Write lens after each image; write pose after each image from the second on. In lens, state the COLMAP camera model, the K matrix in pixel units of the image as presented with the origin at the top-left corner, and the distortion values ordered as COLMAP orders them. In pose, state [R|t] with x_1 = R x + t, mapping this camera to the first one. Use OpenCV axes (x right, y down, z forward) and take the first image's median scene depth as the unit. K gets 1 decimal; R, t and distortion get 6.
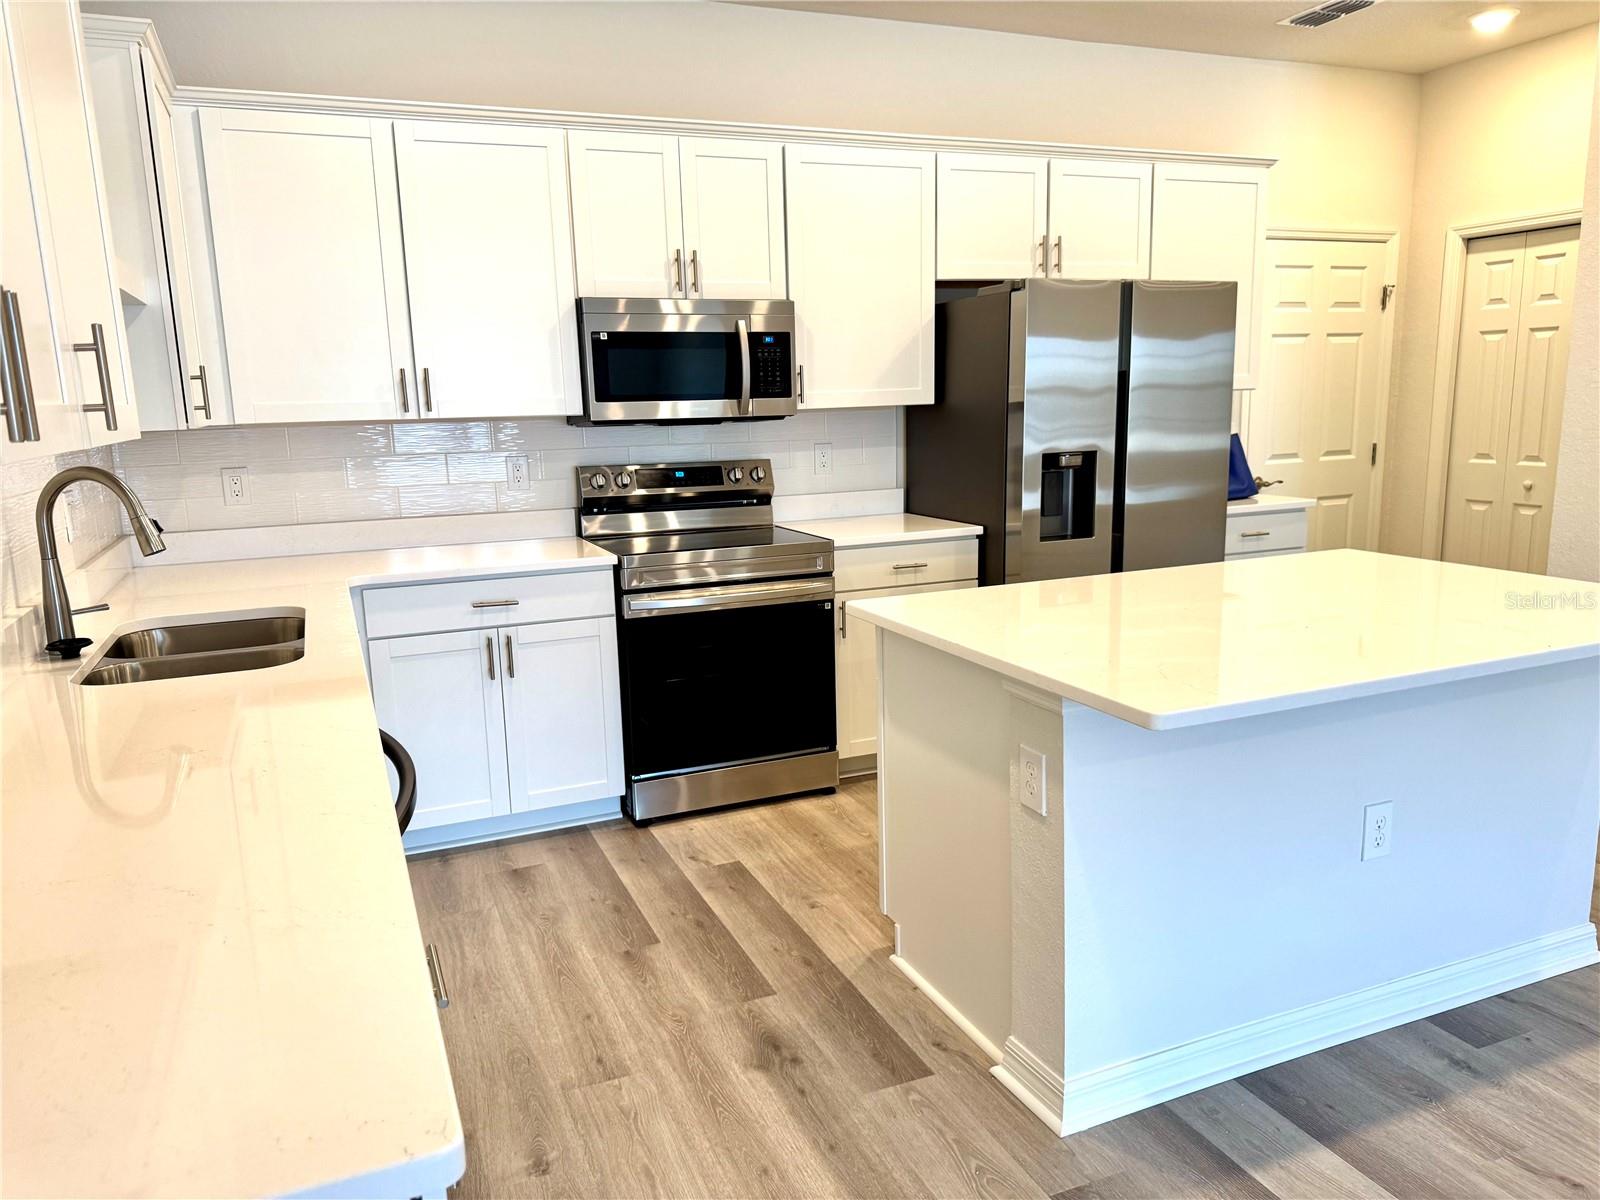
lens RADIAL K [[1122.2, 0, 800.3], [0, 1122.2, 606.3], [0, 0, 1]] dist [0.096975, -0.097584]
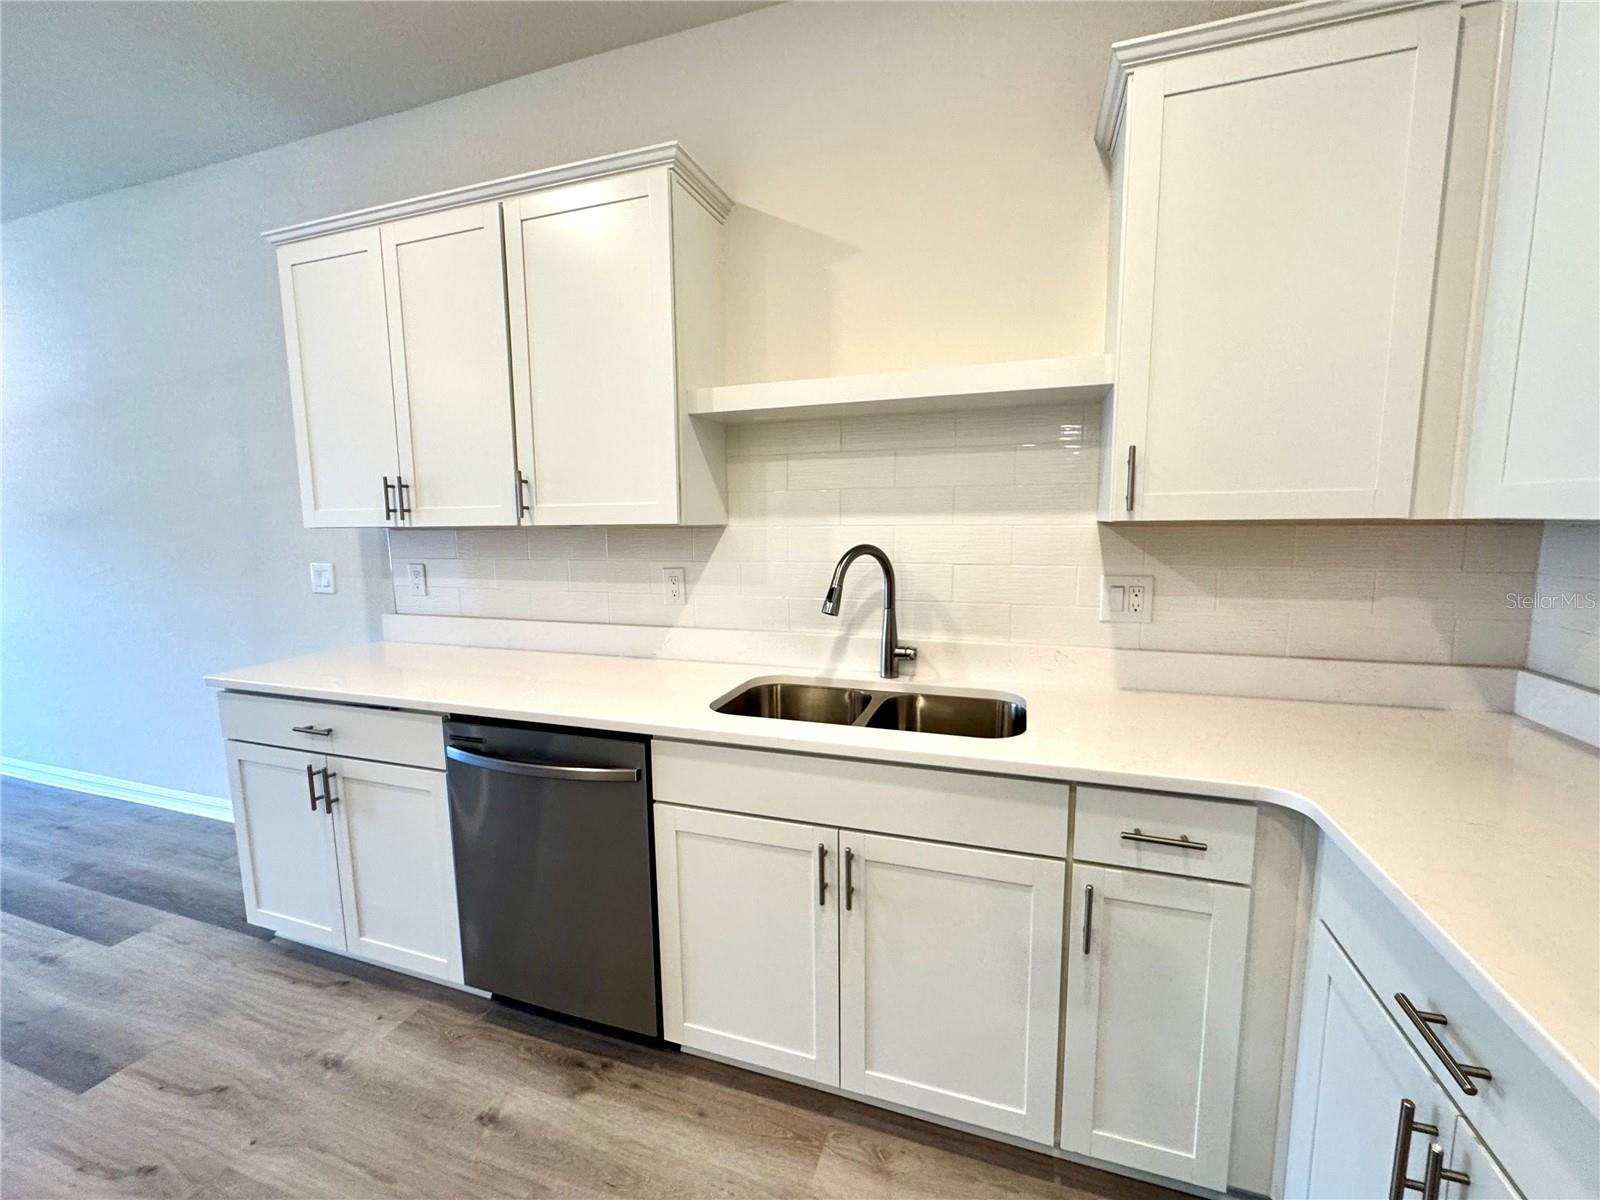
lens RADIAL K [[654.2, 0, 799.0], [0, 654.2, 598.4], [0, 0, 1]] dist [-0.002257, -0.000313]
pose [[-0.666788, 0.128529, -0.734080, -0.002439], [-0.108360, 0.957827, 0.266131, -0.162524], [0.737327, 0.256998, -0.624740, 0.905448]]
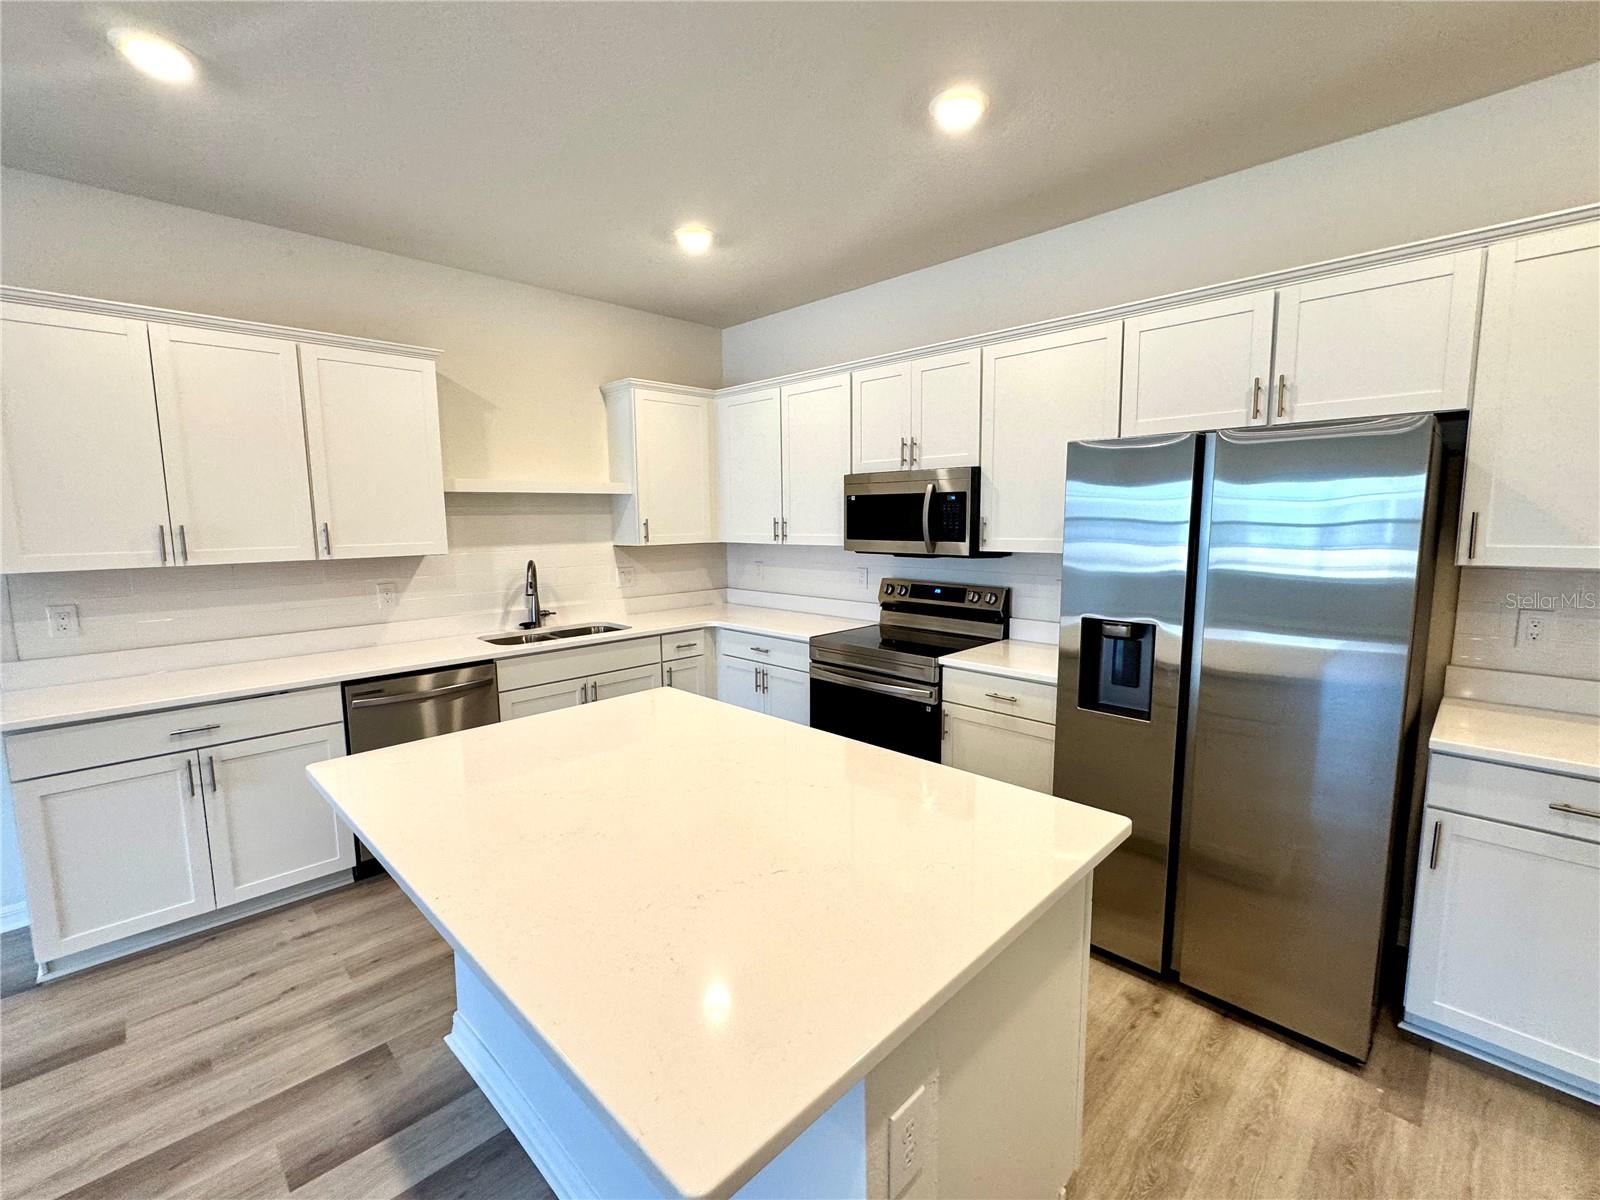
lens RADIAL K [[695.8, 0, 800.0], [0, 695.8, 600.0], [0, 0, 1]] dist [0.001253, 0.000095]
pose [[0.373799, 0.134170, -0.917754, 0.715686], [-0.171272, 0.982451, 0.073870, -0.164174], [0.911559, 0.129573, 0.390218, 0.595832]]
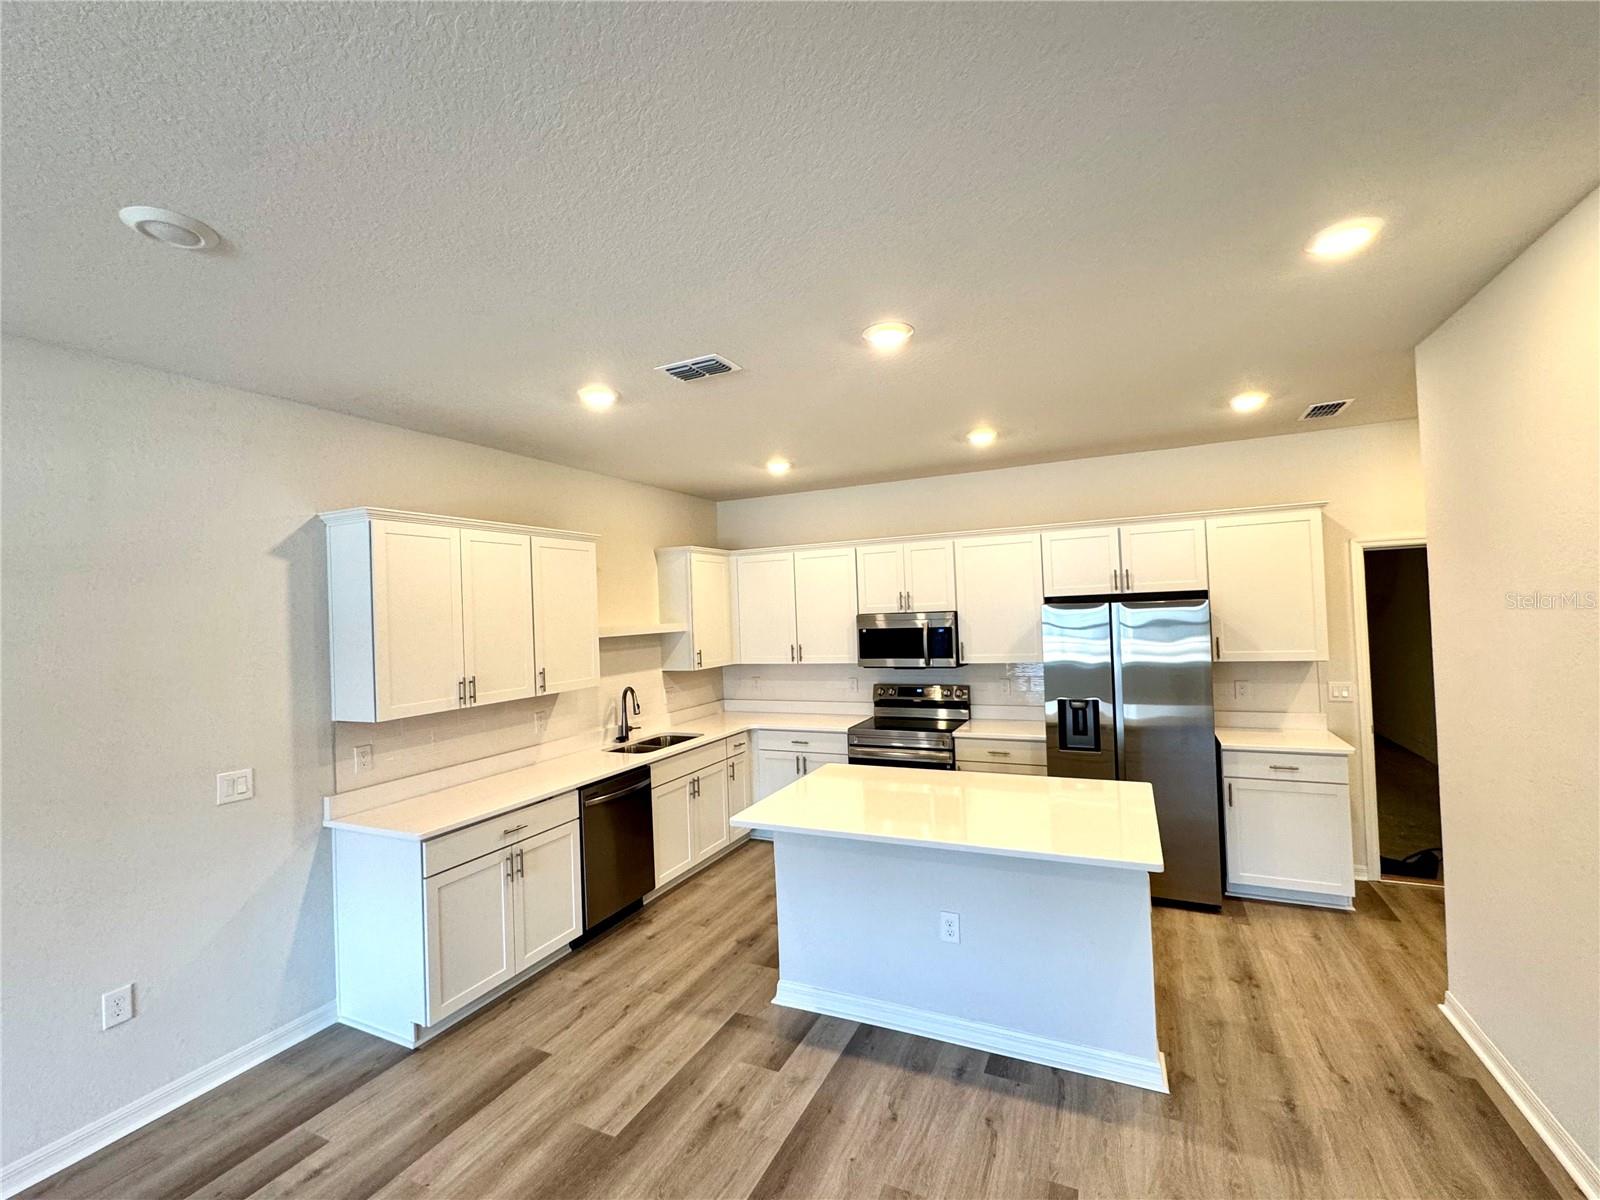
lens RADIAL K [[695.8, 0, 800.0], [0, 695.8, 600.0], [0, 0, 1]] dist [0.001253, 0.000095]
pose [[0.664266, -0.013305, -0.747378, 0.817487], [-0.117643, 0.985520, -0.122105, -0.116344], [0.738181, 0.169034, 0.653082, -0.028086]]
